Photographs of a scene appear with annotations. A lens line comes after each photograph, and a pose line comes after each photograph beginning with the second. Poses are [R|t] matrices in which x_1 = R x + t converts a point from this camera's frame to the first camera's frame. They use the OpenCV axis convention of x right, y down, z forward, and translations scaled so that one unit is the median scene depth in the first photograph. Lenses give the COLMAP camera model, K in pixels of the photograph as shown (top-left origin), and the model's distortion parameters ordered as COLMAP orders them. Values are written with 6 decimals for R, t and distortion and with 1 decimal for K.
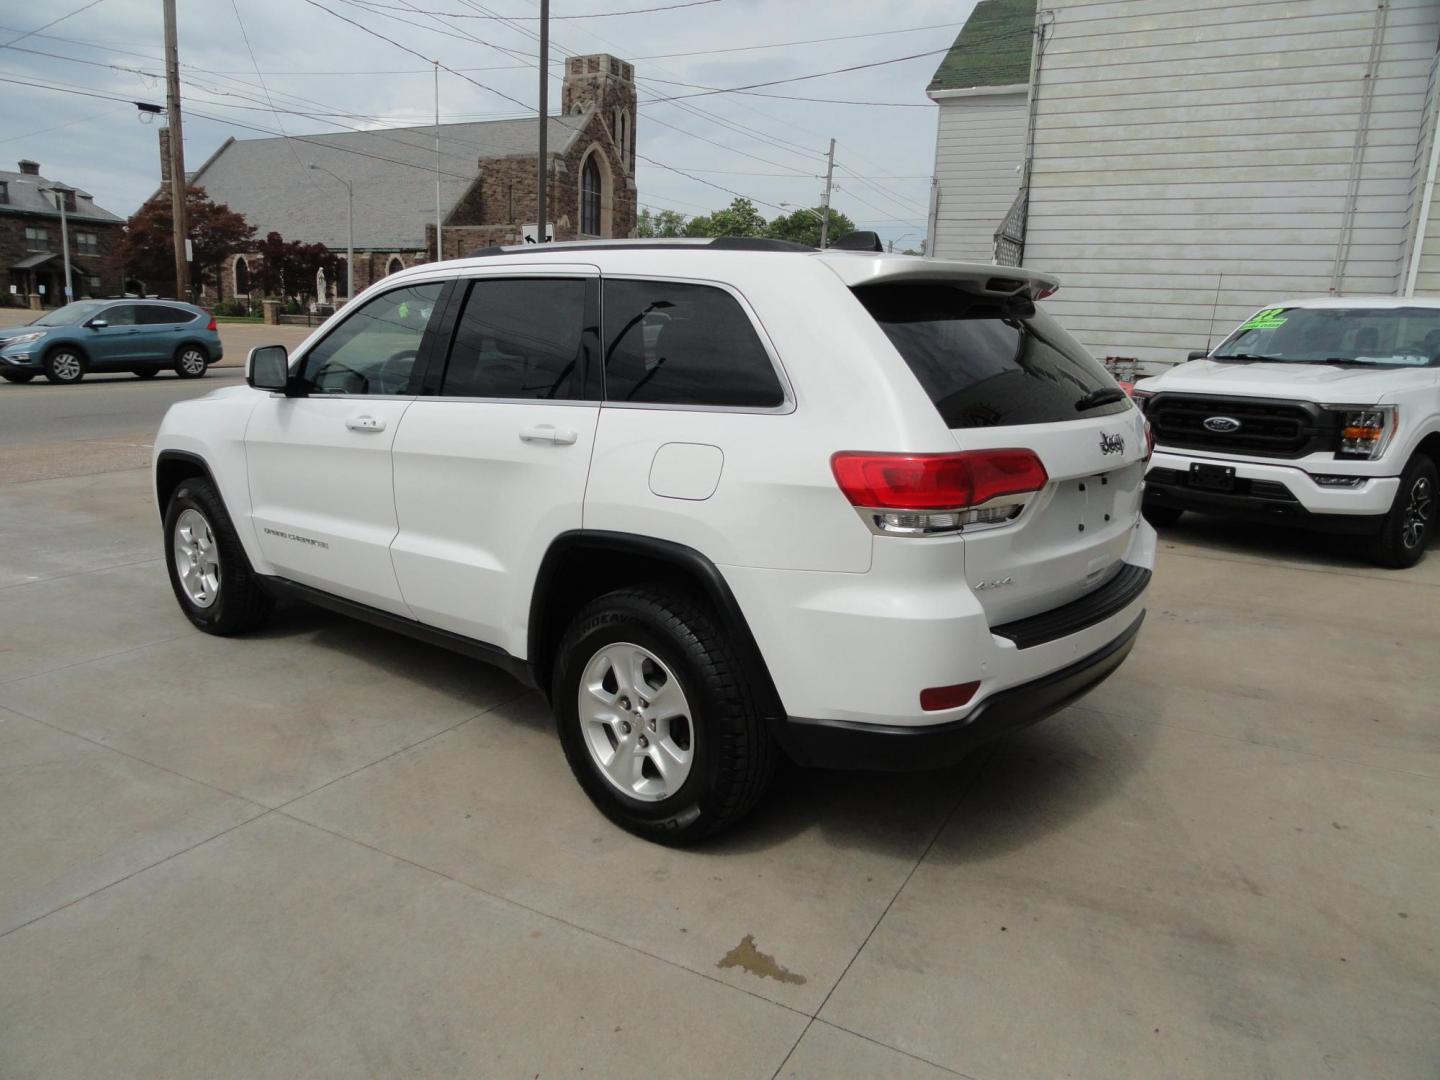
lens RADIAL K [[995.9, 0, 728.6], [0, 995.9, 541.1], [0, 0, 1]] dist [-0.012849, 0.005233]
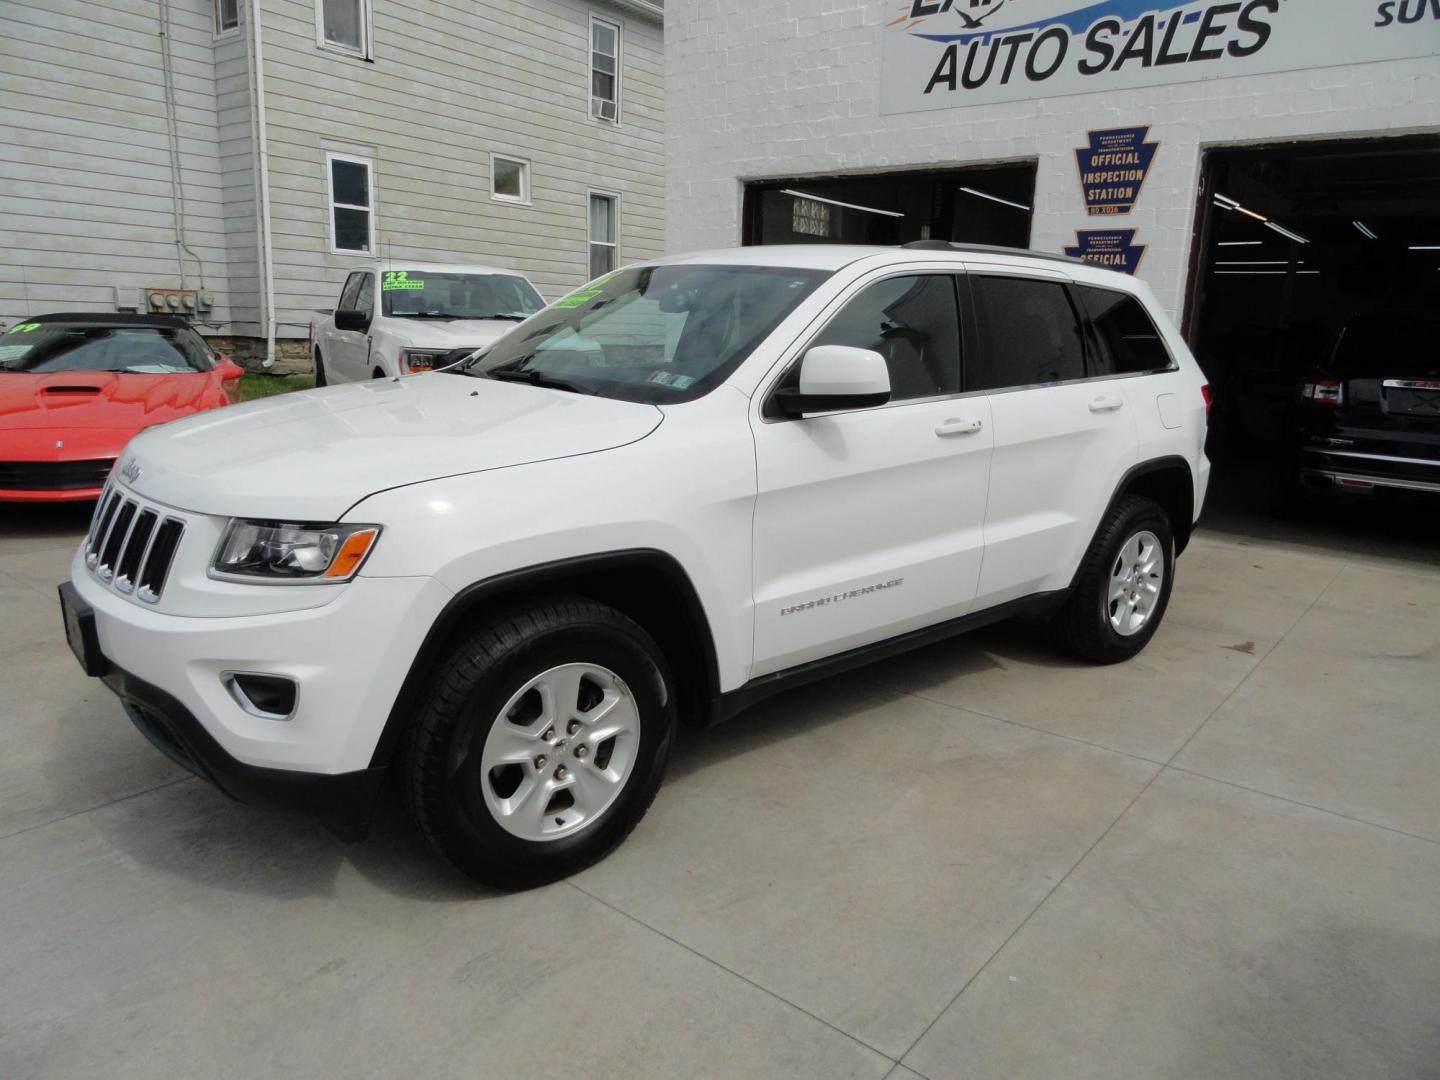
lens RADIAL K [[990.2, 0, 720.0], [0, 990.2, 540.0], [0, 0, 1]] dist [-0.000914, -0.004568]
pose [[0.183004, -0.237152, 0.954080, -0.350581], [0.179326, 0.962240, 0.204784, -0.065538], [-0.966619, 0.133615, 0.218621, 0.273024]]
